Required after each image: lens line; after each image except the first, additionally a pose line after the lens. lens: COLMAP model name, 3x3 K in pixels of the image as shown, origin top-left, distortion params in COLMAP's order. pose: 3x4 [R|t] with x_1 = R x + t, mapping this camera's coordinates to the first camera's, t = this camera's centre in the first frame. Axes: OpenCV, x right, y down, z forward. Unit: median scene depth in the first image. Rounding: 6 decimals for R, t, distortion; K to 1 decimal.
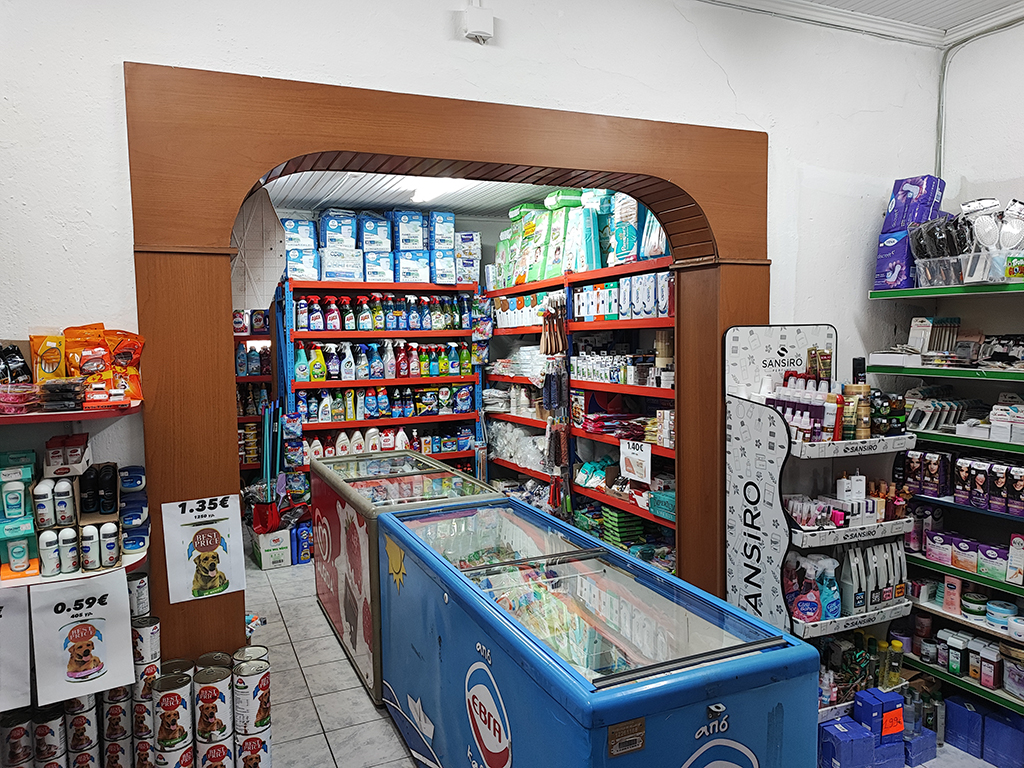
lens RADIAL K [[735.5, 0, 504.2], [0, 735.5, 383.5], [0, 0, 1]] dist [0.035486, -0.047345]
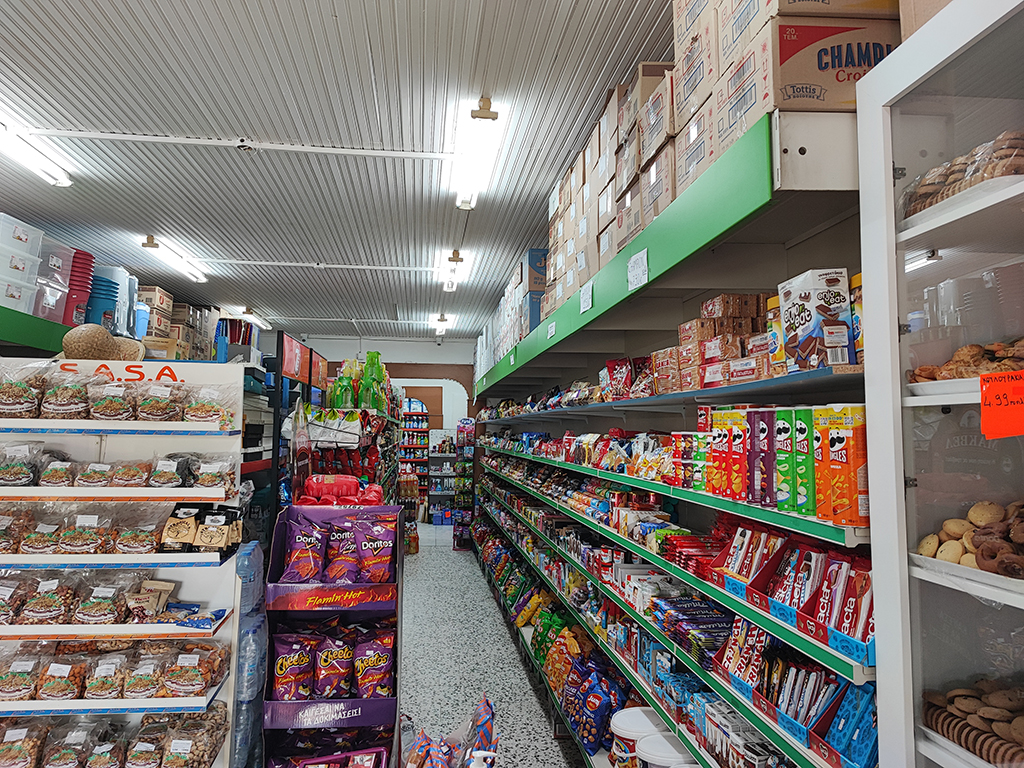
lens RADIAL K [[735.5, 0, 504.2], [0, 735.5, 383.5], [0, 0, 1]] dist [0.035486, -0.047345]
pose [[0.953765, 0.004410, -0.300520, 1.107485], [-0.043105, 0.991563, -0.122251, 0.092430], [0.297445, 0.129553, 0.945908, -1.692113]]
